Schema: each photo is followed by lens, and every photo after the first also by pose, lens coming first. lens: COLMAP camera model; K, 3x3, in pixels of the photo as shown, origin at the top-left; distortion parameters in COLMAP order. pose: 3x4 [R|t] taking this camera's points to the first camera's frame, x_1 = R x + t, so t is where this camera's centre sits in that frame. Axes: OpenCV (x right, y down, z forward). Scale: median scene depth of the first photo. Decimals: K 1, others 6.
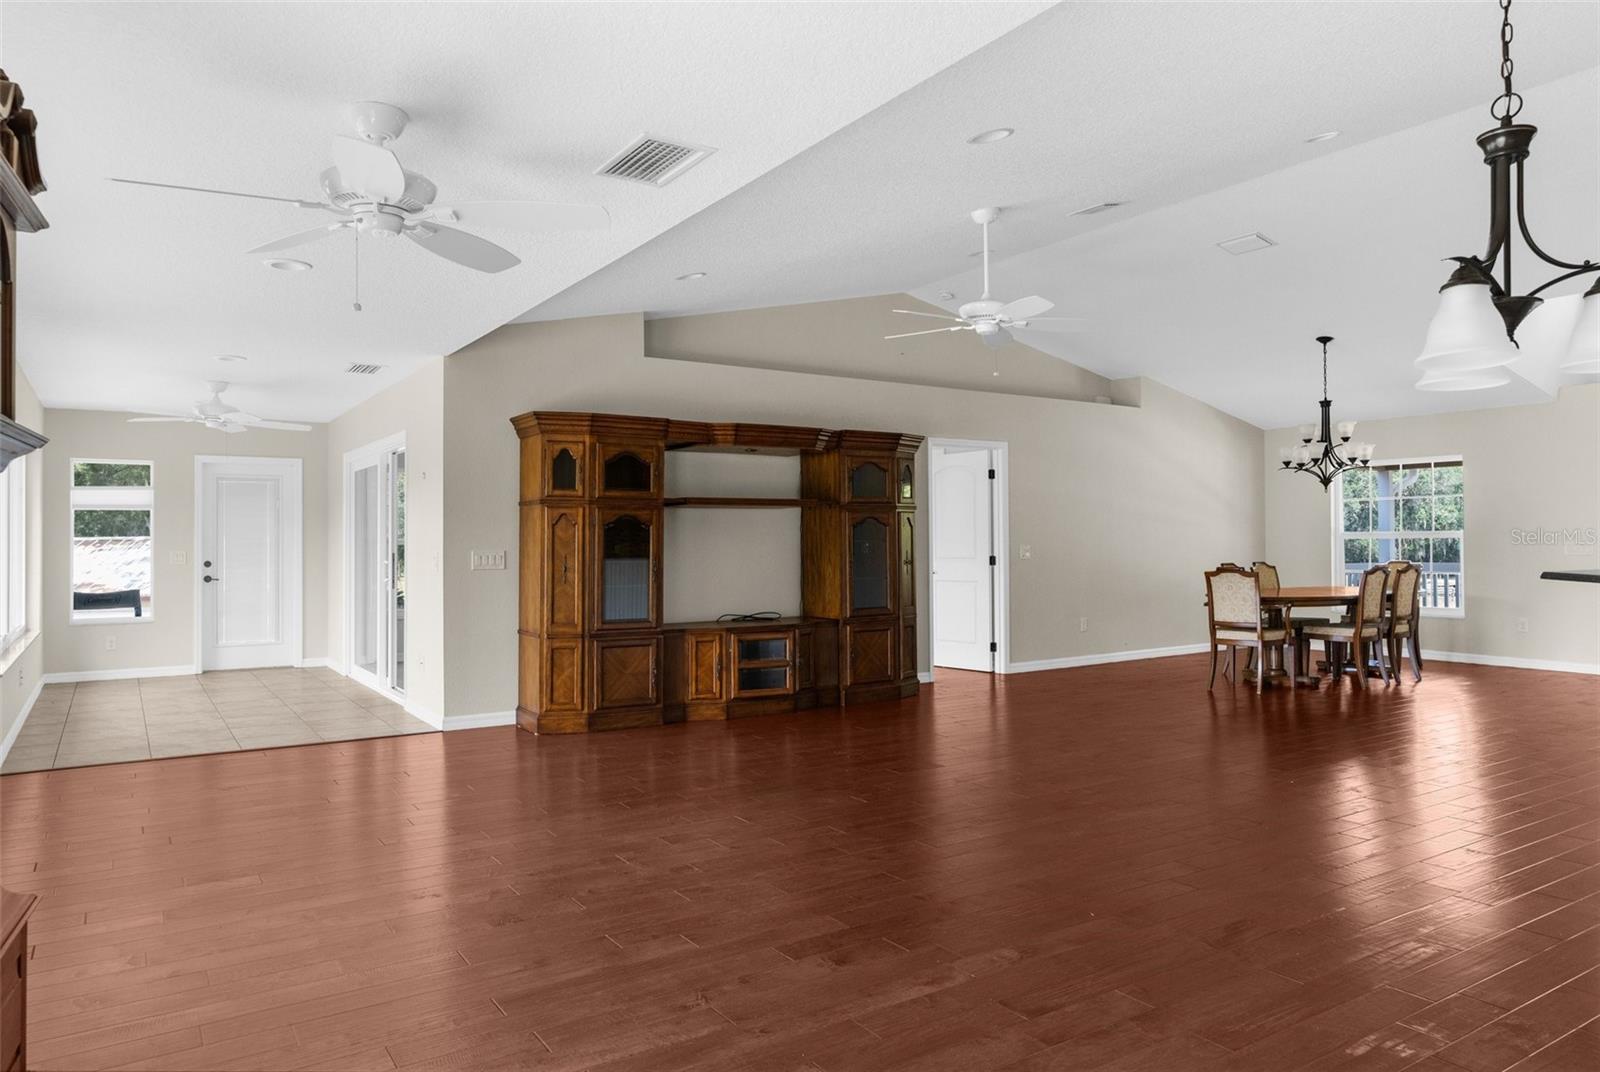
lens RADIAL K [[1079.9, 0, 801.0], [0, 1079.9, 536.6], [0, 0, 1]] dist [0.007567, -0.003566]
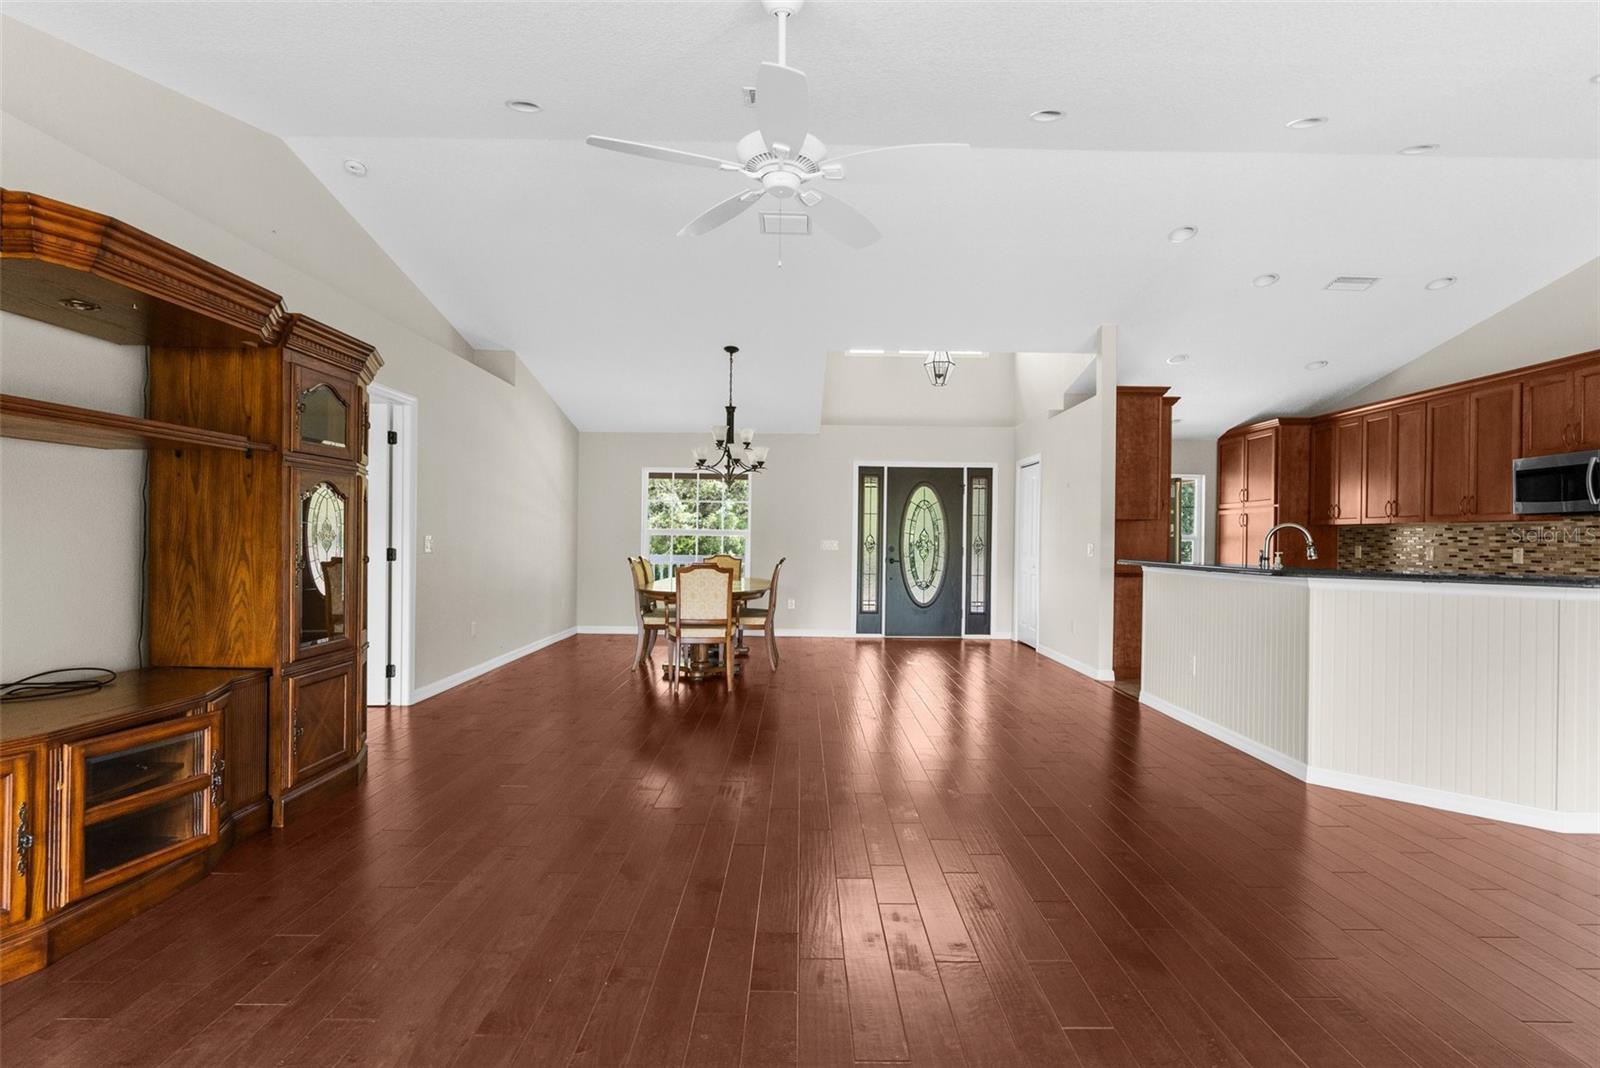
lens RADIAL K [[791.6, 0, 807.9], [0, 791.6, 543.1], [0, 0, 1]] dist [-0.000103, 0.002338]
pose [[0.547115, 0.011975, 0.836972, -0.141490], [-0.023633, 0.999720, 0.001146, 0.008172], [-0.836724, -0.020407, 0.547245, 0.542345]]
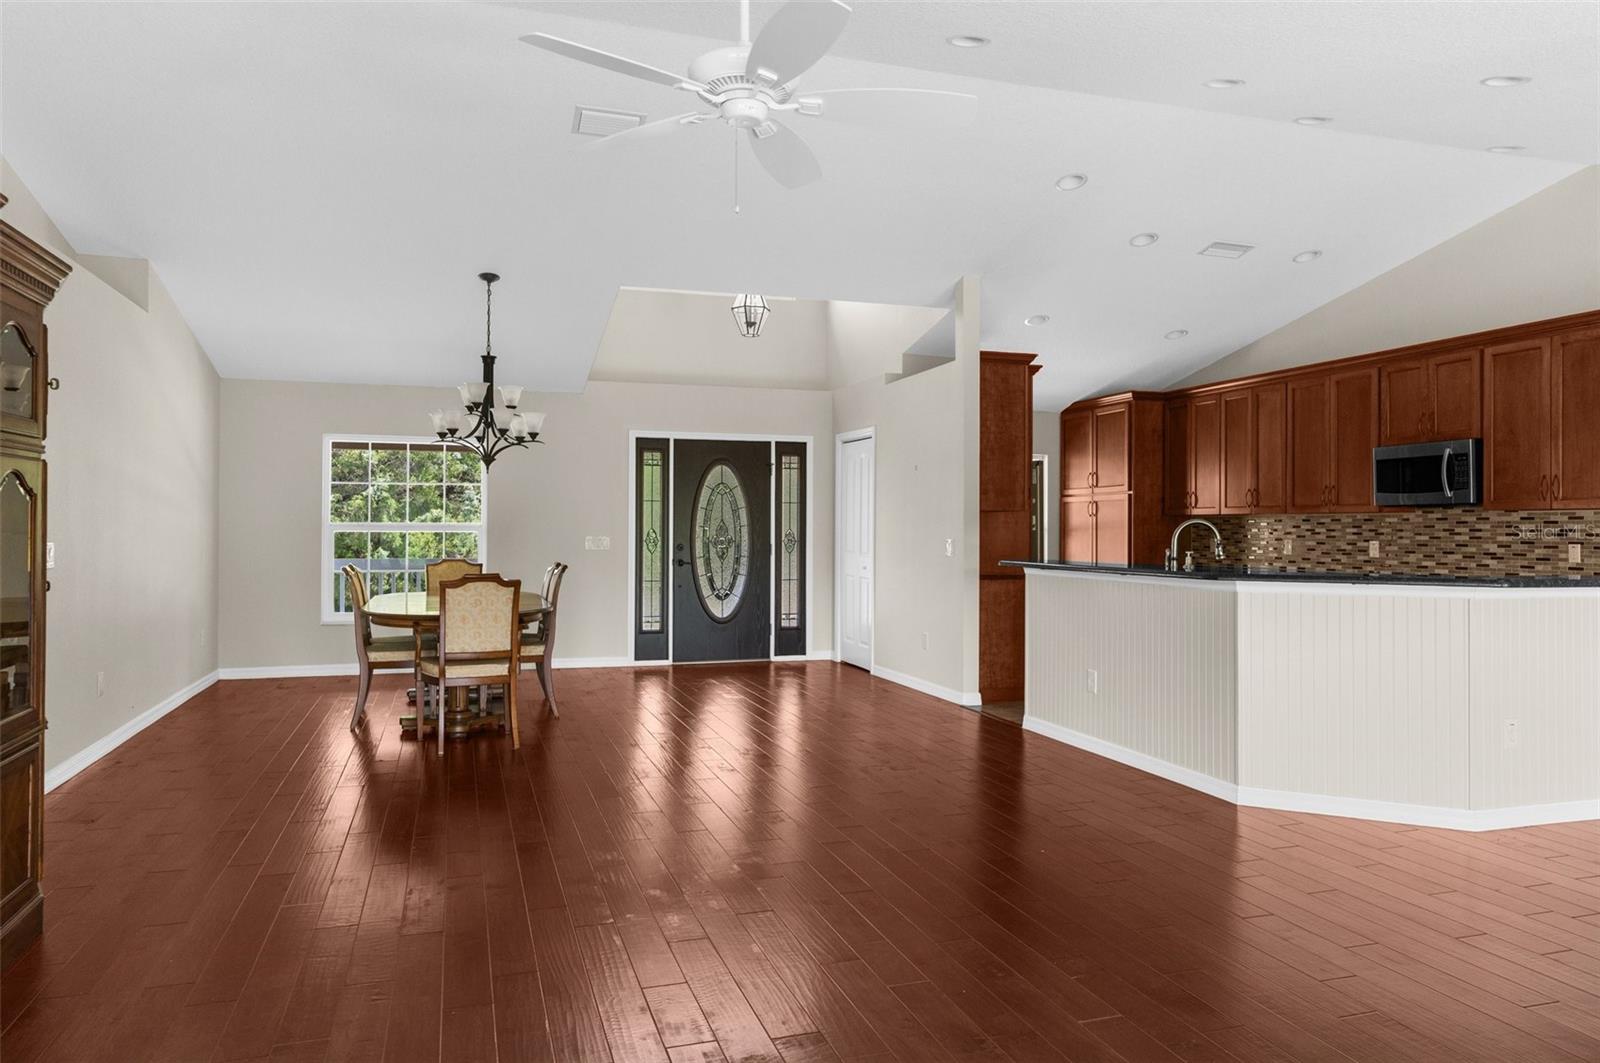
lens RADIAL K [[1079.9, 0, 792.9], [0, 1079.9, 526.6], [0, 0, 1]] dist [0.007567, -0.003566]
pose [[0.278635, 0.012923, 0.960310, -0.216947], [-0.014229, 0.999855, -0.009327, 0.001698], [-0.960292, -0.011065, 0.278779, 0.617008]]
